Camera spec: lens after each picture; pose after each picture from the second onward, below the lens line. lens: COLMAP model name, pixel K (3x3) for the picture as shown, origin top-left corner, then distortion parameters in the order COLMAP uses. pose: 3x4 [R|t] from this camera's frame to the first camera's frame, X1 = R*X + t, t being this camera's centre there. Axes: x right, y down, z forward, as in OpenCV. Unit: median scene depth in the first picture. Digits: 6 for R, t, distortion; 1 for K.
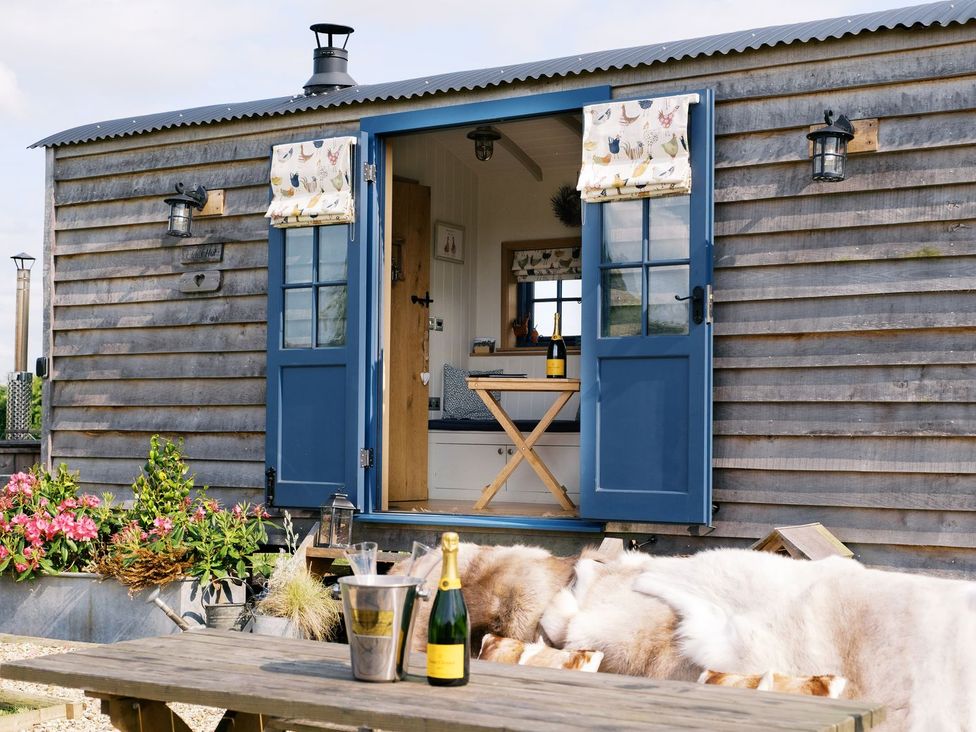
lens RADIAL K [[1562.2, 0, 435.8], [0, 1562.2, 360.6], [0, 0, 1]] dist [-0.003454, 0.000000]
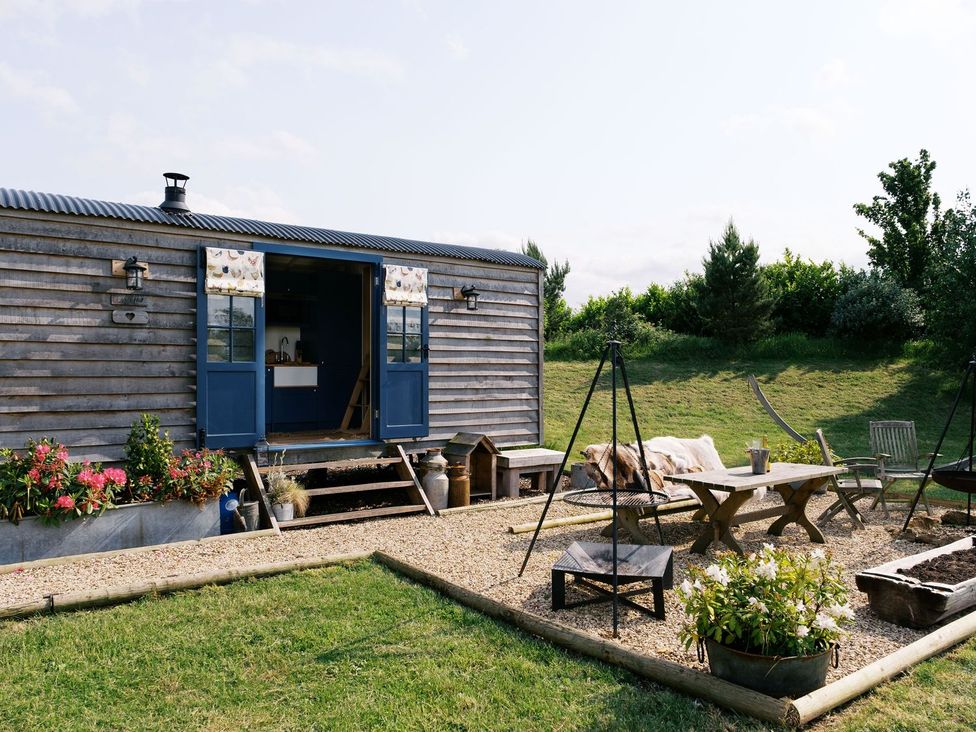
lens RADIAL K [[761.4, 0, 491.1], [0, 761.4, 368.6], [0, 0, 1]] dist [-0.006846, -0.016775]
pose [[0.320091, -0.000609, 0.947387, -0.843282], [-0.038344, 0.999172, 0.013598, -0.024314], [-0.946610, -0.040679, 0.319803, 0.424490]]
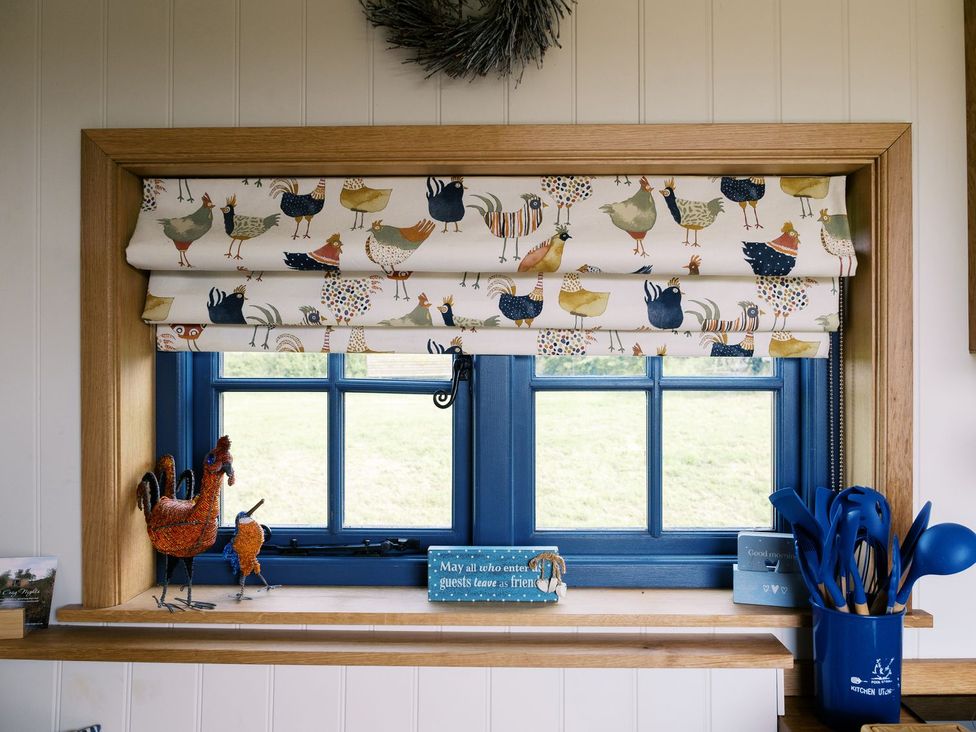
lens RADIAL K [[758.0, 0, 484.0], [0, 758.0, 368.3], [0, 0, 1]] dist [-0.002948, -0.002993]
pose [[0.840167, -0.011075, 0.542215, 0.042037], [-0.016678, 0.998791, 0.046243, -0.063536], [-0.542072, -0.047894, 0.838966, 1.167792]]
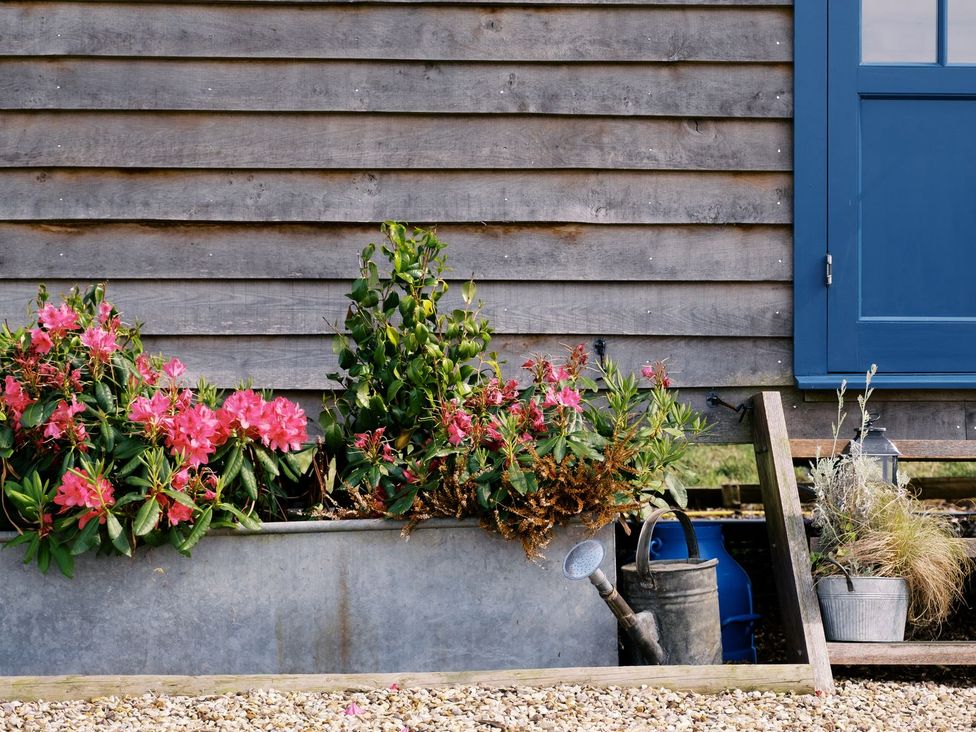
lens RADIAL K [[1817.5, 0, 494.5], [0, 1817.5, 364.3], [0, 0, 1]] dist [0.016477, 0.000000]
pose [[0.811756, -0.014116, 0.583826, -0.492605], [-0.021239, 0.998333, 0.053668, 0.063020], [-0.583611, -0.055965, 0.810103, 0.557858]]
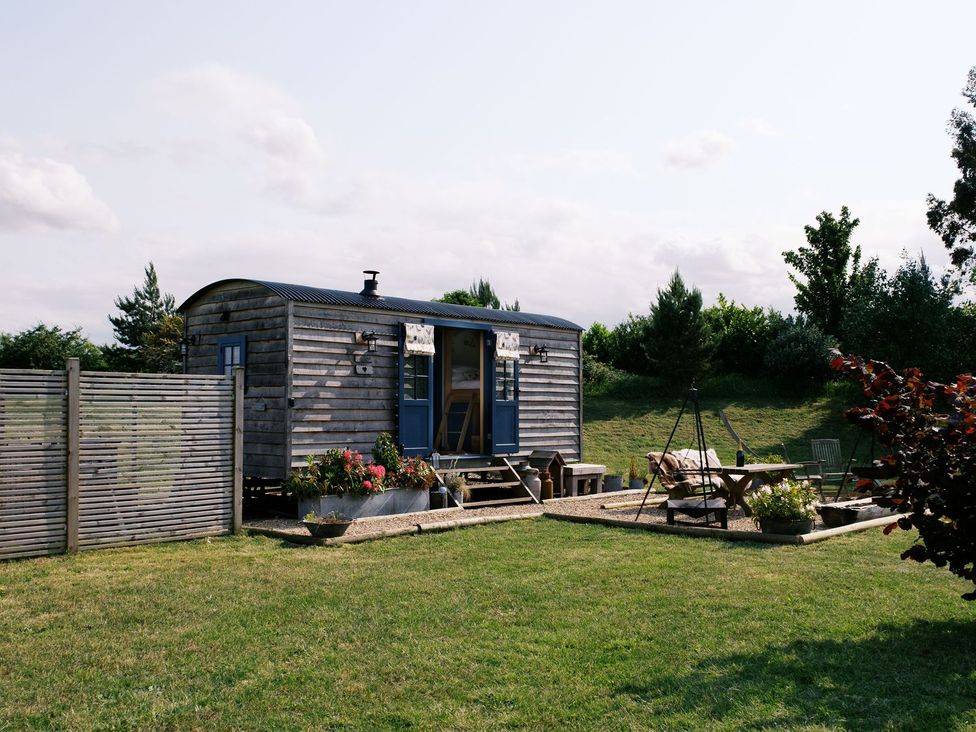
lens RADIAL K [[1002.7, 0, 496.7], [0, 1002.7, 402.8], [0, 0, 1]] dist [0.053258, 0.000000]
pose [[0.134763, 0.004569, 0.990867, -1.832561], [-0.041488, 0.999138, 0.001035, -0.010109], [-0.990009, -0.041249, 0.134836, 0.626785]]
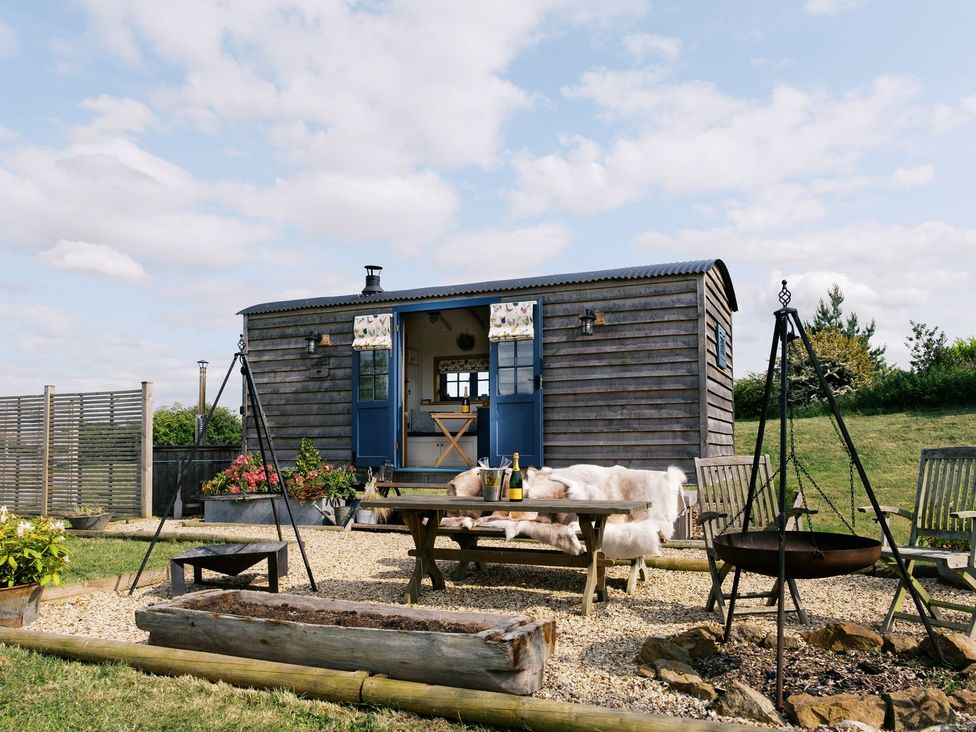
lens RADIAL K [[762.3, 0, 481.9], [0, 762.3, 395.6], [0, 0, 1]] dist [-0.010590, -0.002804]
pose [[0.982530, -0.002450, 0.186087, -0.133921], [0.006786, 0.999720, -0.022670, 0.012128], [-0.185979, 0.023536, 0.982272, -0.189052]]
